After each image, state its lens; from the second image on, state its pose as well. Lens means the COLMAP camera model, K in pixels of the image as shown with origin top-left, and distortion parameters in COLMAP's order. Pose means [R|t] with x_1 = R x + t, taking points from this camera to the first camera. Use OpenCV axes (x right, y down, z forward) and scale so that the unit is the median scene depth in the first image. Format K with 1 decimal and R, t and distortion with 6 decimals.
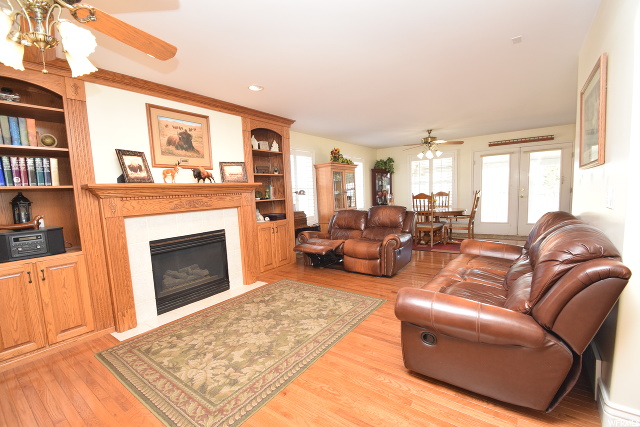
lens RADIAL K [[281.4, 0, 317.4], [0, 281.4, 221.6], [0, 0, 1]] dist [0.020581, -0.020452]
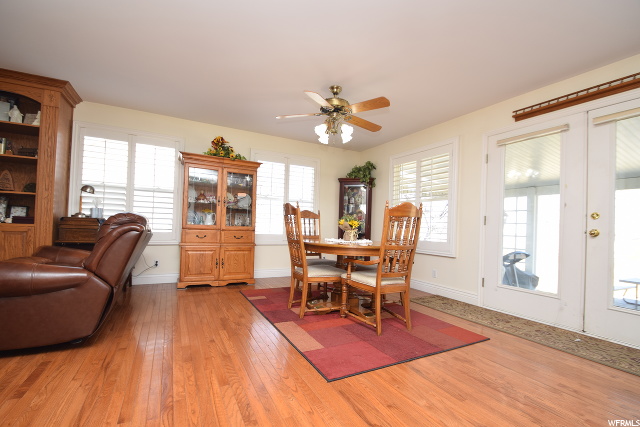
lens RADIAL K [[281.4, 0, 317.4], [0, 281.4, 221.6], [0, 0, 1]] dist [0.020581, -0.020452]
pose [[0.896948, 0.067574, -0.436941, 1.169448], [-0.119882, 0.988401, -0.093232, -0.049932], [0.425573, 0.136006, 0.894645, 1.047934]]
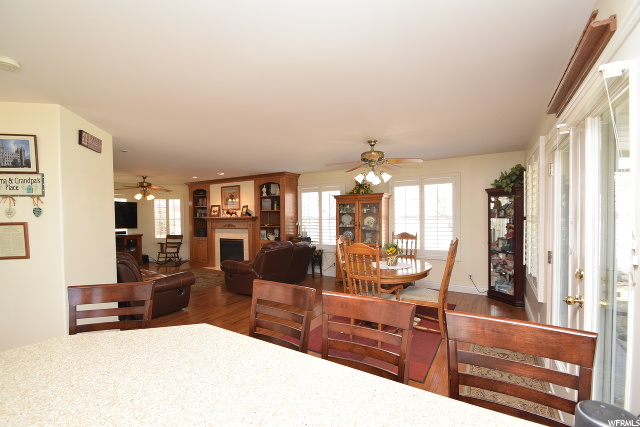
lens RADIAL K [[281.4, 0, 317.4], [0, 281.4, 221.6], [0, 0, 1]] dist [0.020581, -0.020452]
pose [[0.078726, 0.068449, -0.994544, 2.000701], [-0.098723, 0.993271, 0.060546, -0.320493], [0.991996, 0.093418, 0.084953, 1.597065]]
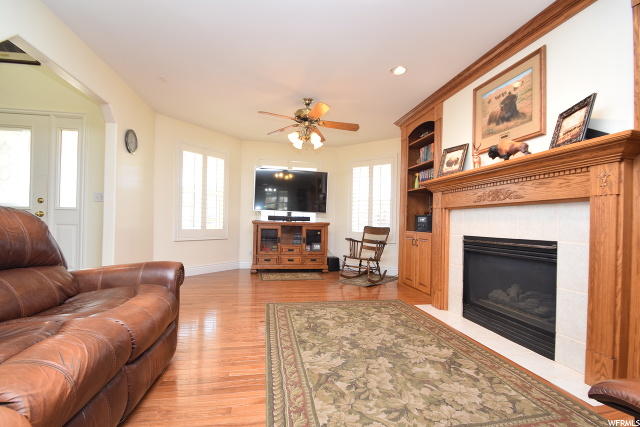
lens RADIAL K [[281.4, 0, 317.4], [0, 281.4, 221.6], [0, 0, 1]] dist [0.020581, -0.020452]
pose [[-0.682803, 0.029778, -0.729995, 0.422466], [-0.068077, 0.992229, 0.104151, -0.041232], [0.727424, 0.120811, -0.675470, 1.227068]]
